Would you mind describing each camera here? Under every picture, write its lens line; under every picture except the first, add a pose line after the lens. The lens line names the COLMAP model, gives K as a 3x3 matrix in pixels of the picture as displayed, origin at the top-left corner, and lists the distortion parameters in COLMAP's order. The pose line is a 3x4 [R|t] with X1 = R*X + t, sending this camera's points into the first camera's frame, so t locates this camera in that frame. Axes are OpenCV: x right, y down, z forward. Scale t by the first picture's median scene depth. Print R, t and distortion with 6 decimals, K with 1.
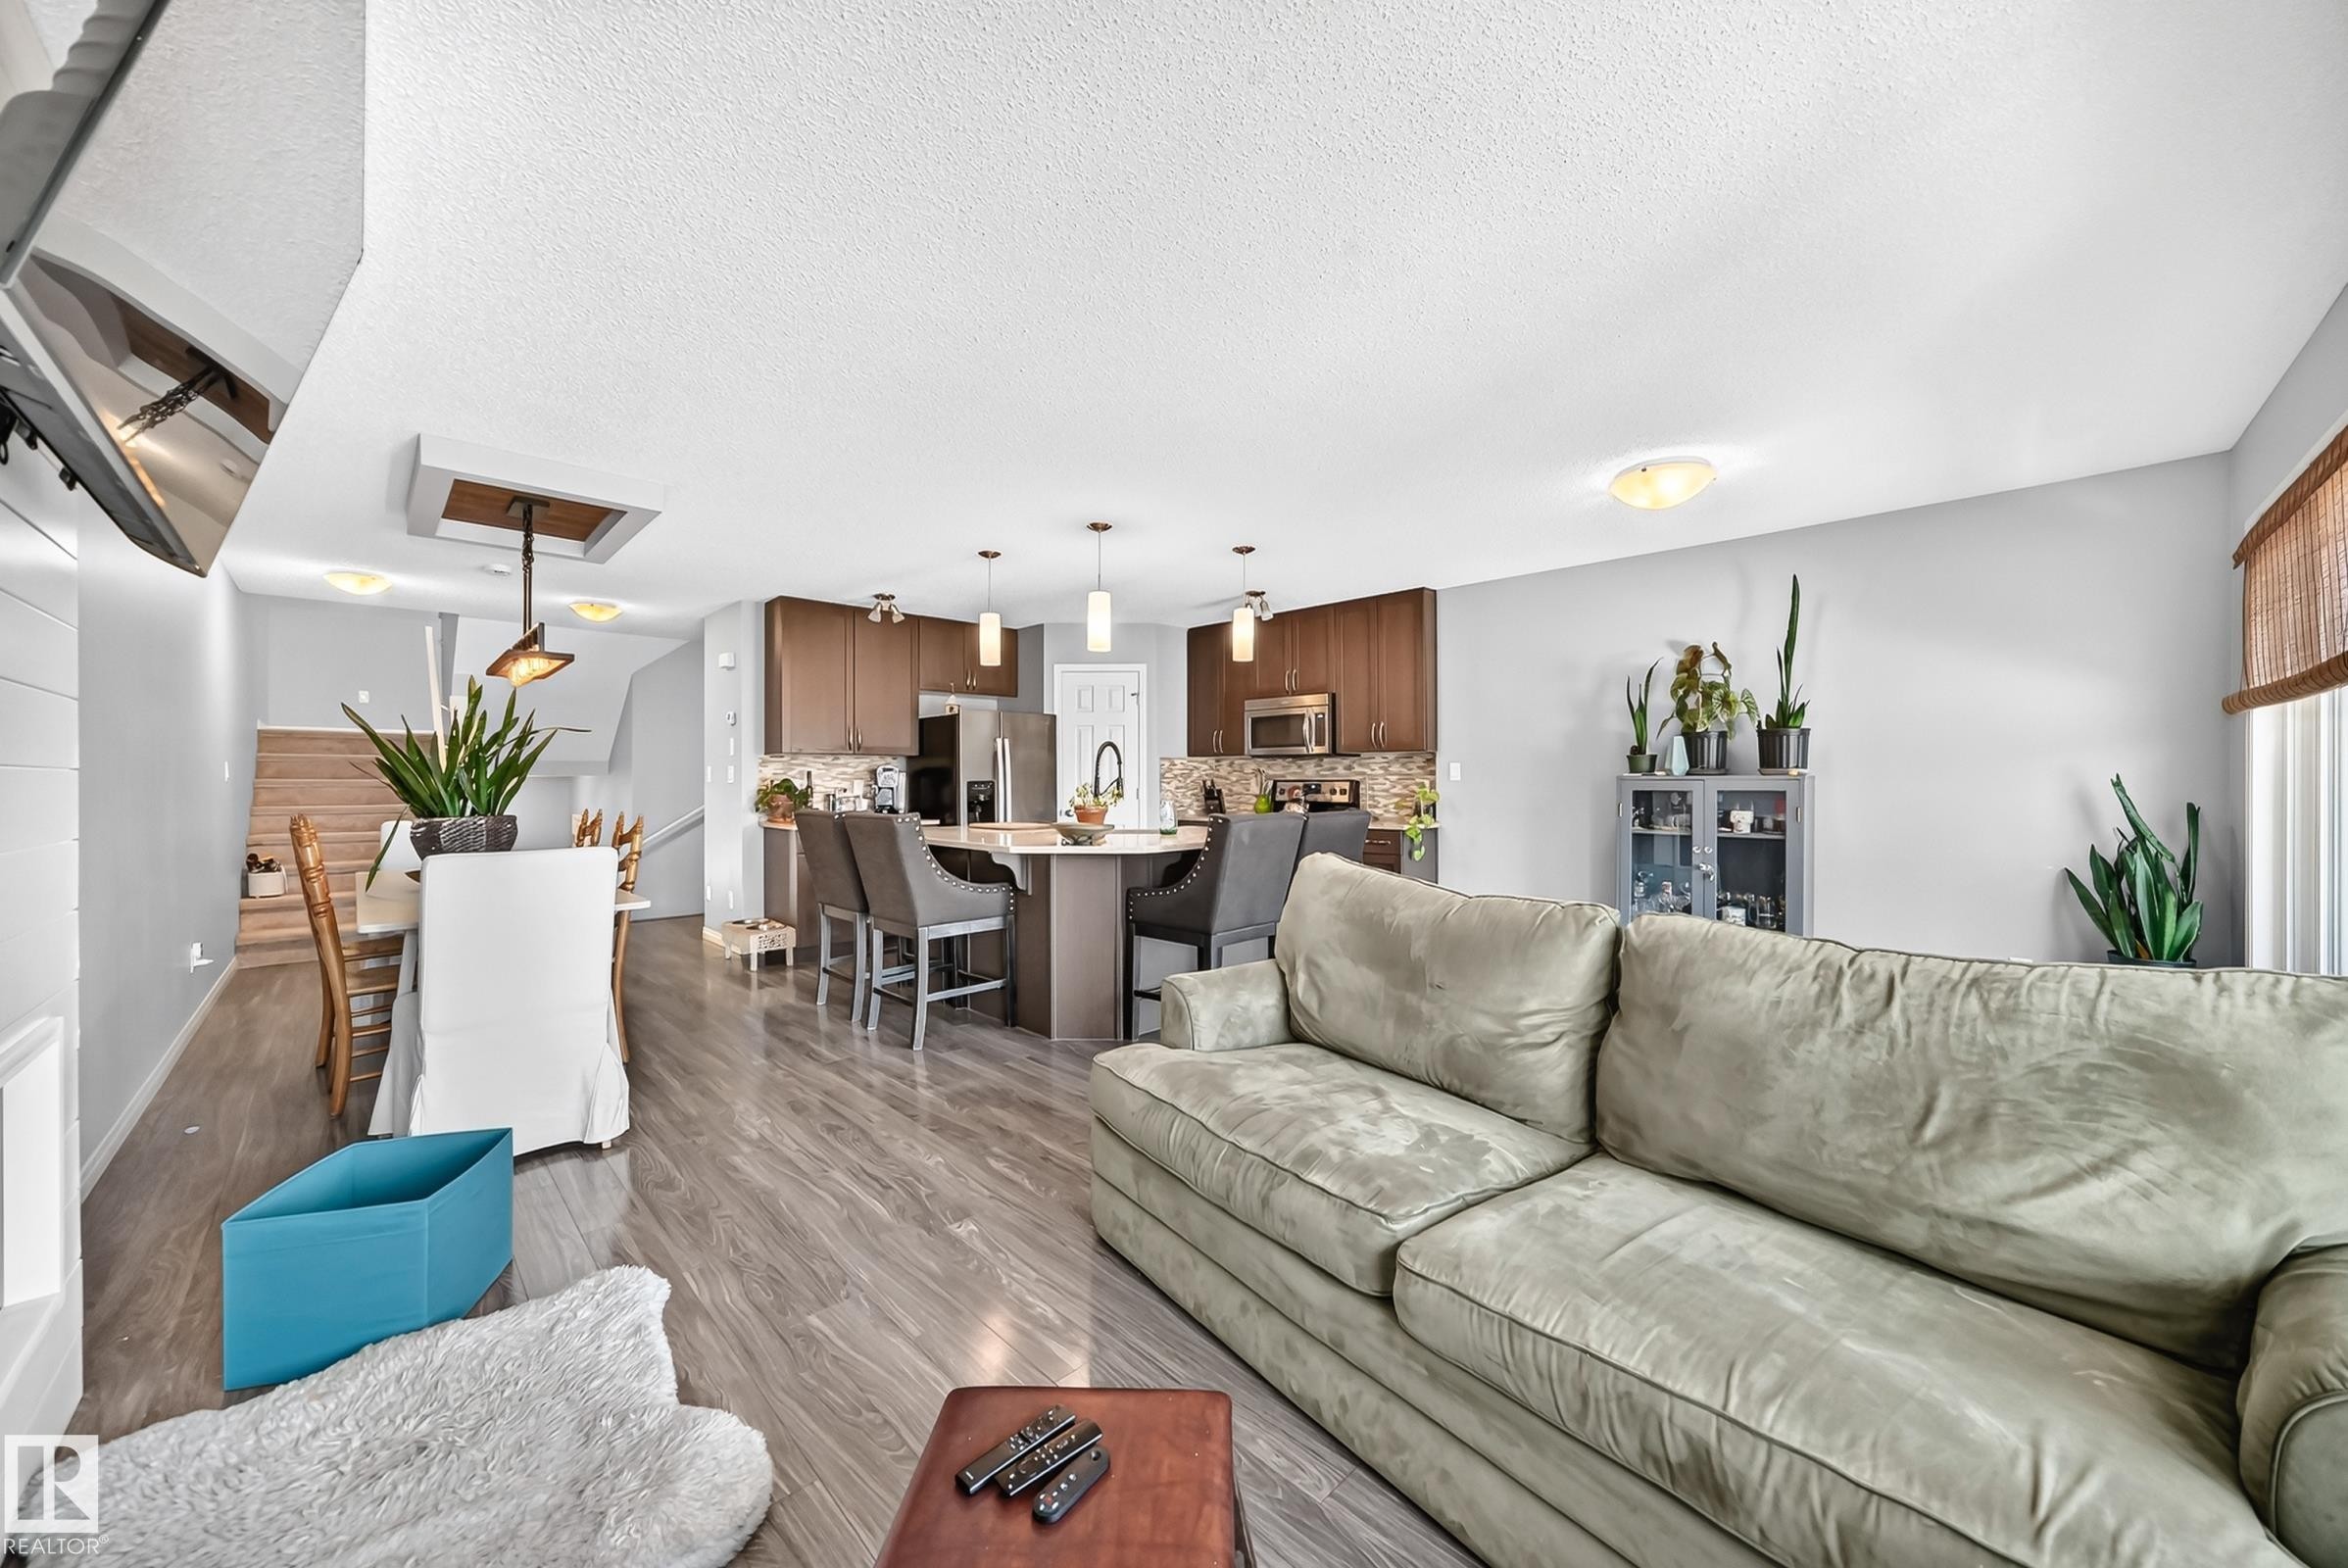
lens RADIAL K [[837.6, 0, 1184.7], [0, 837.6, 782.4], [0, 0, 1]] dist [-0.018267, 0.004639]
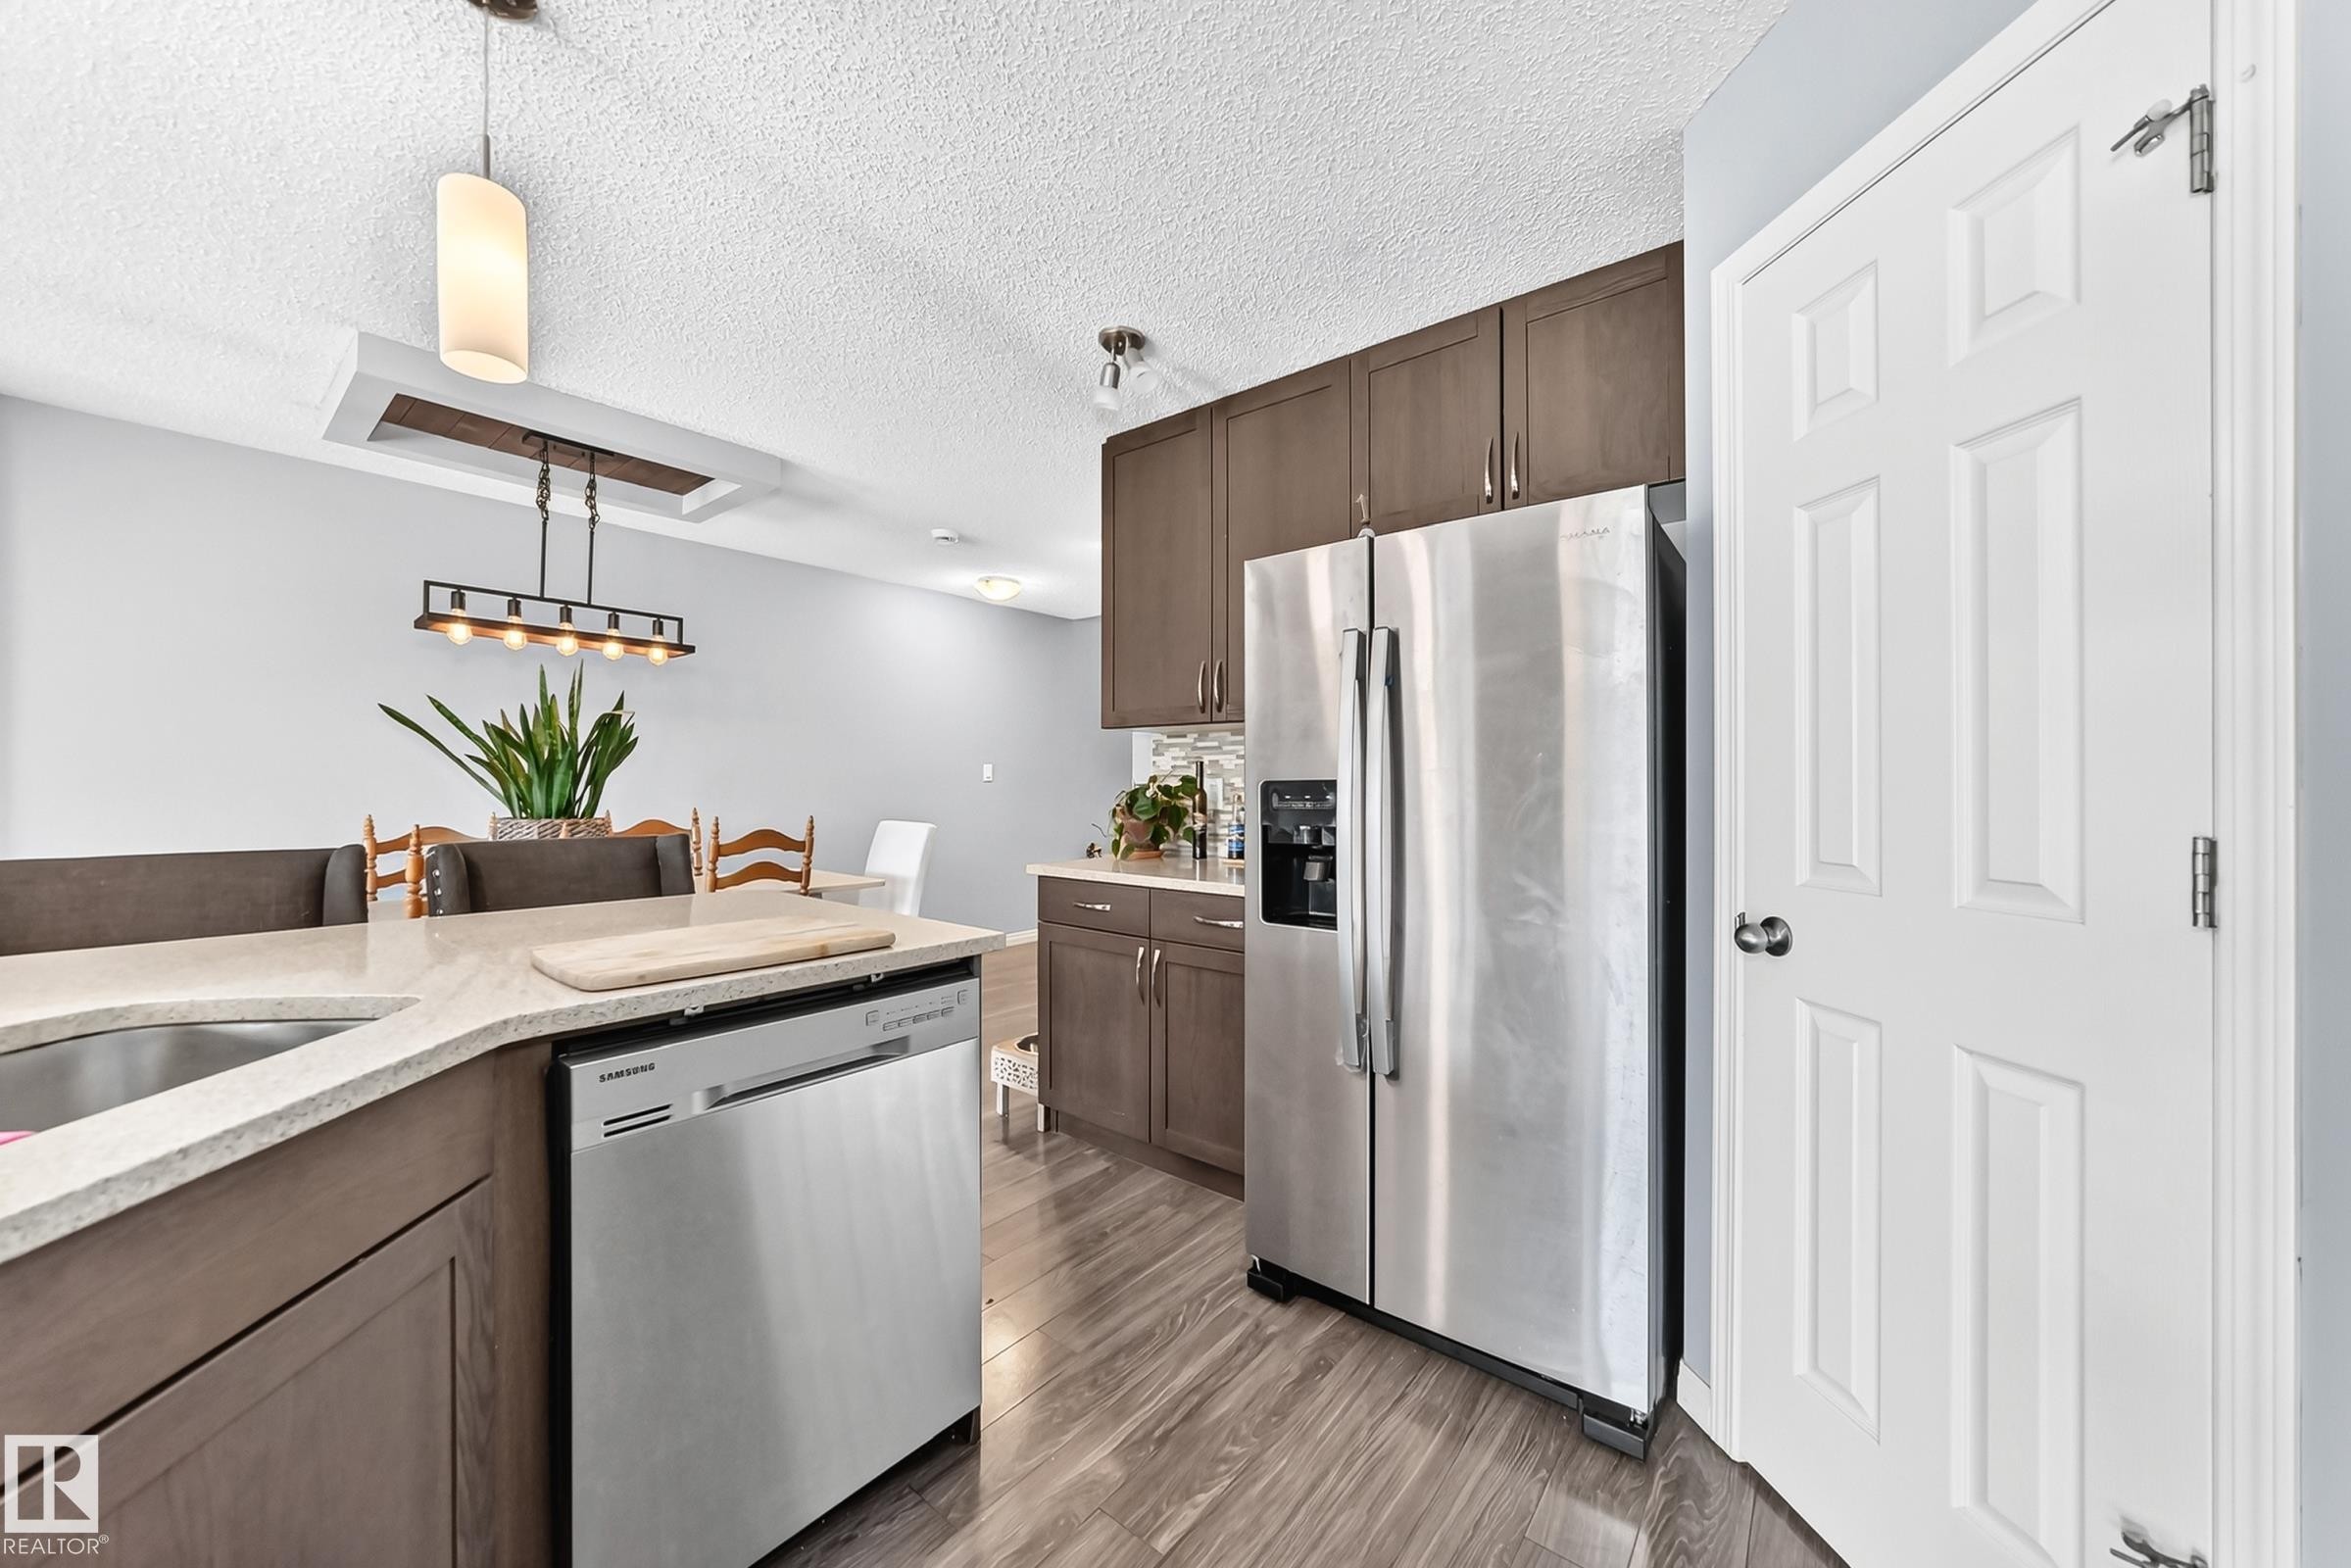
lens RADIAL K [[838.6, 0, 1174.8], [0, 838.6, 777.9], [0, 0, 1]] dist [-0.018267, 0.004639]
pose [[0.110596, -0.003277, -0.993860, 0.055327], [-0.003407, 0.999987, -0.003677, -0.001588], [0.993860, 0.003793, 0.110583, 0.925088]]
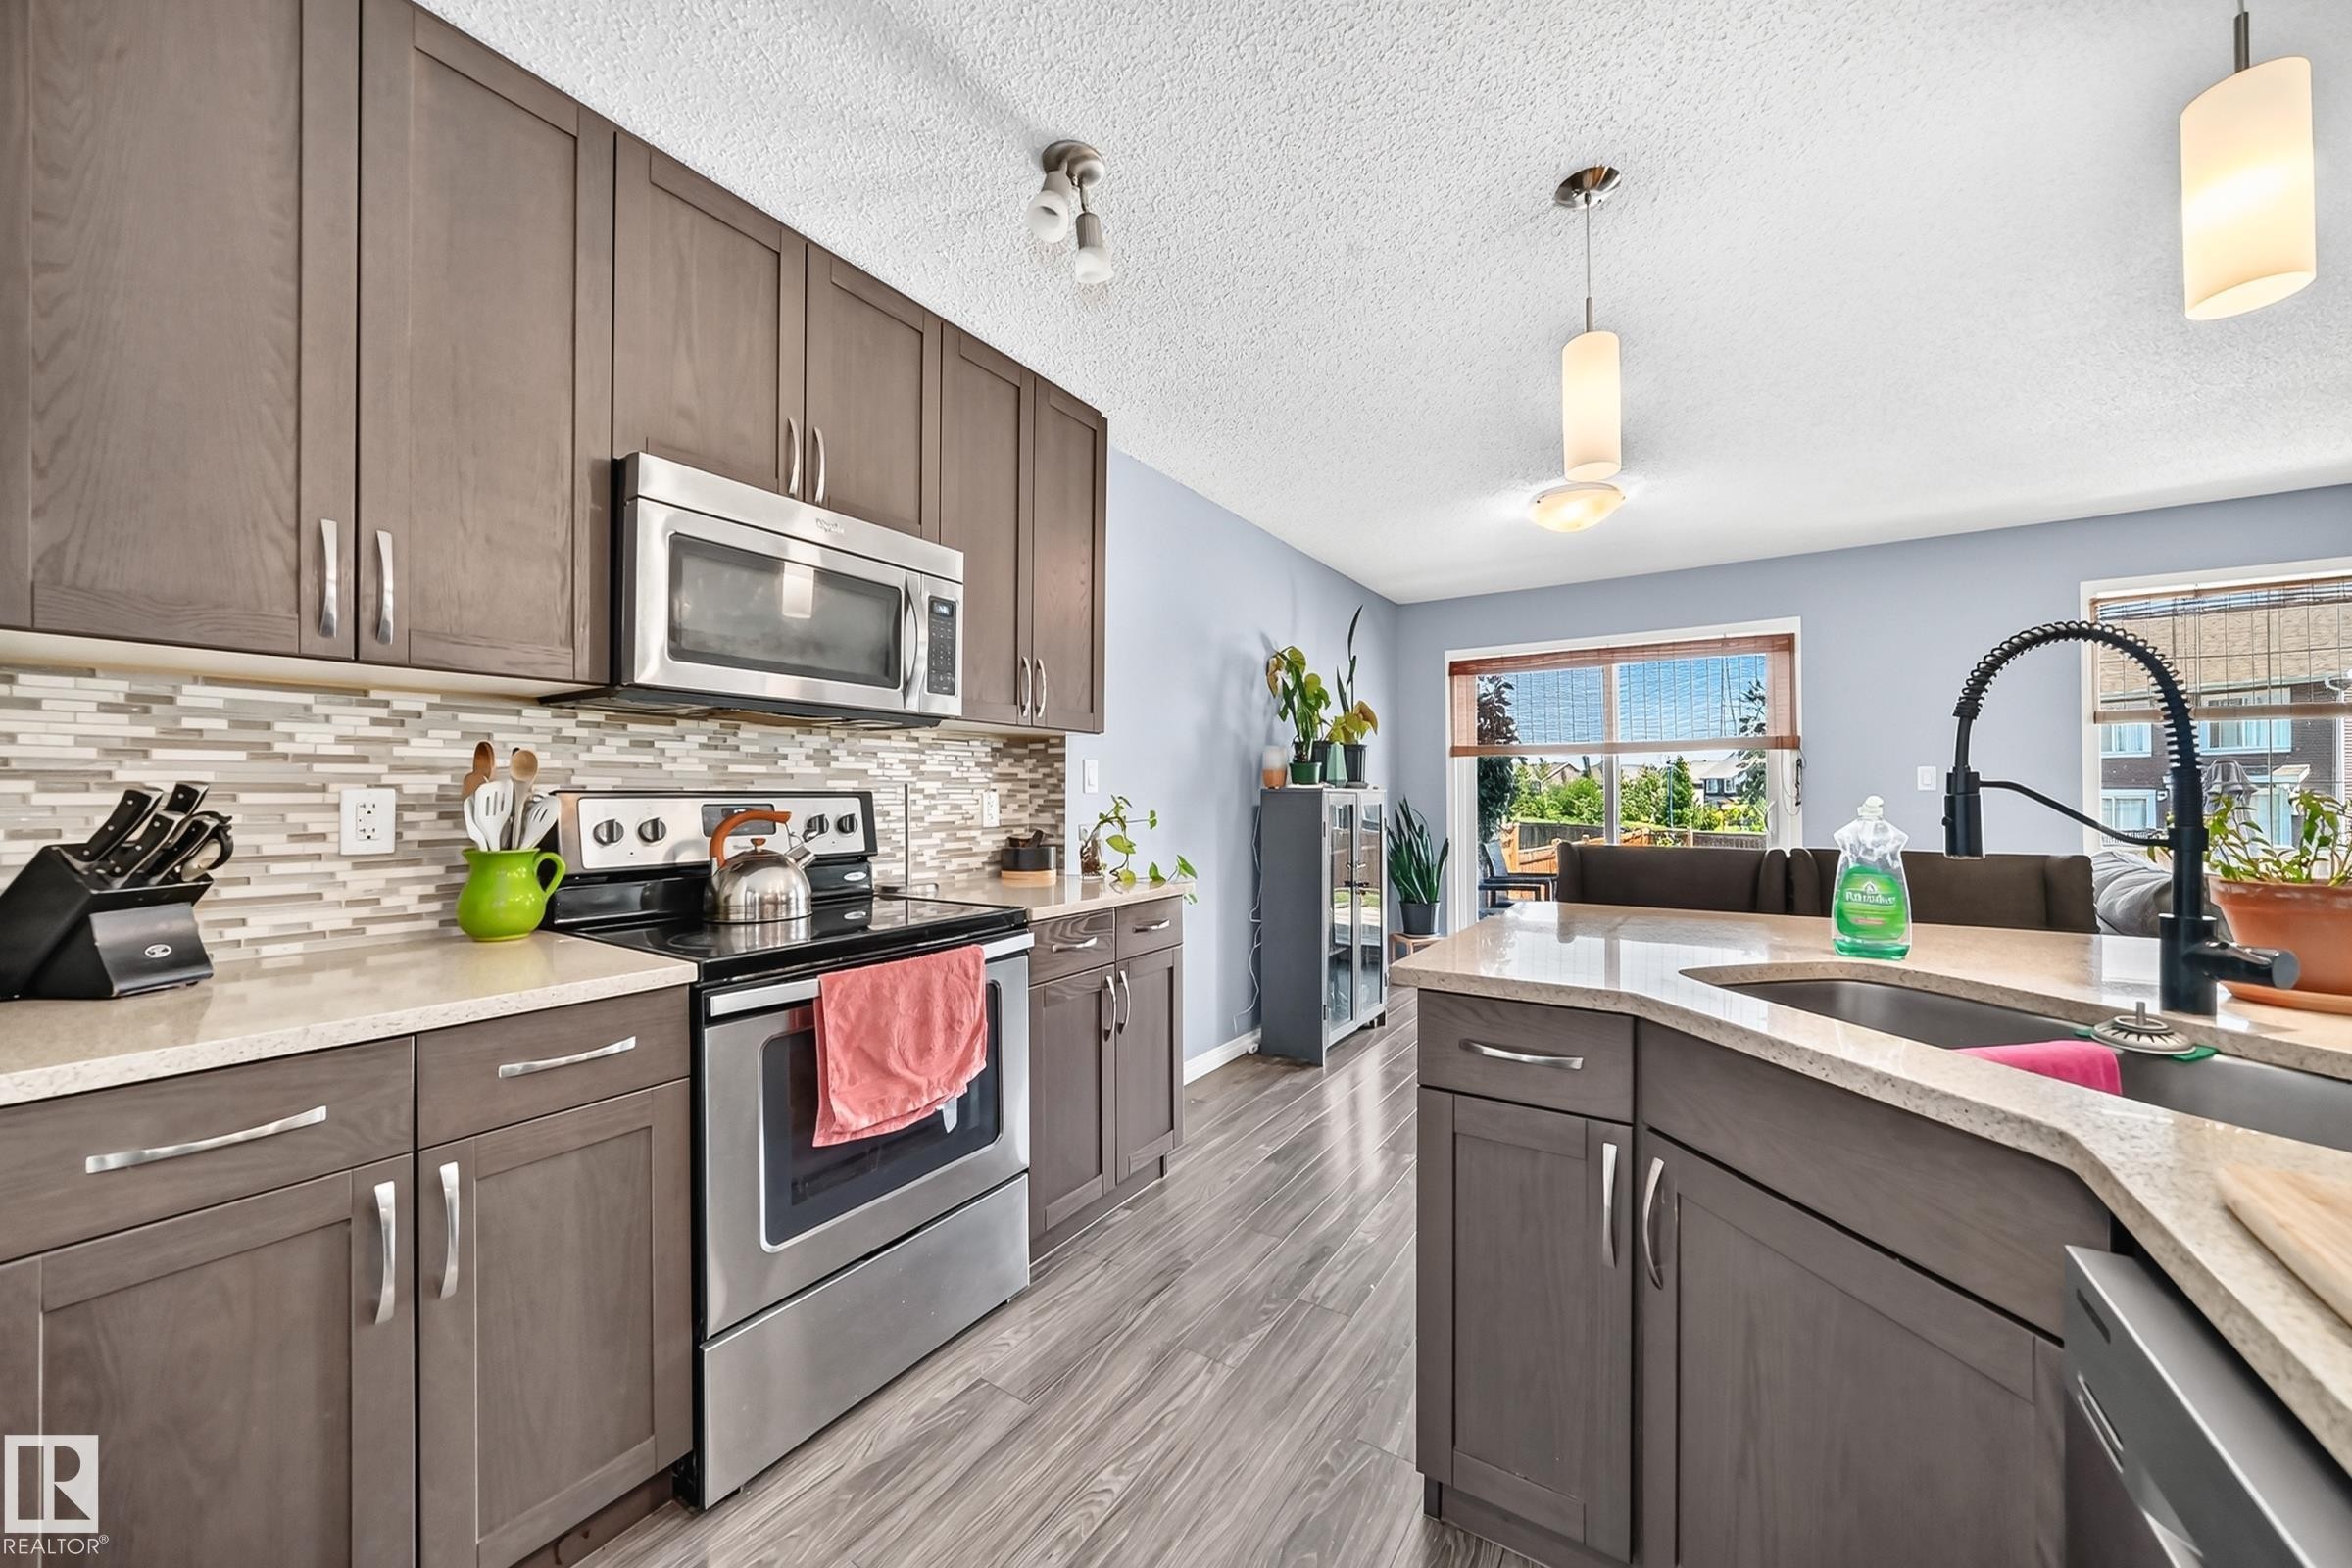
lens RADIAL K [[839.0, 0, 1177.5], [0, 839.0, 780.3], [0, 0, 1]] dist [-0.018267, 0.004639]
pose [[-0.207088, 0.018504, 0.978147, -0.196481], [0.003607, 0.999829, -0.018151, -0.000702], [-0.978316, -0.000231, -0.207119, 0.957009]]
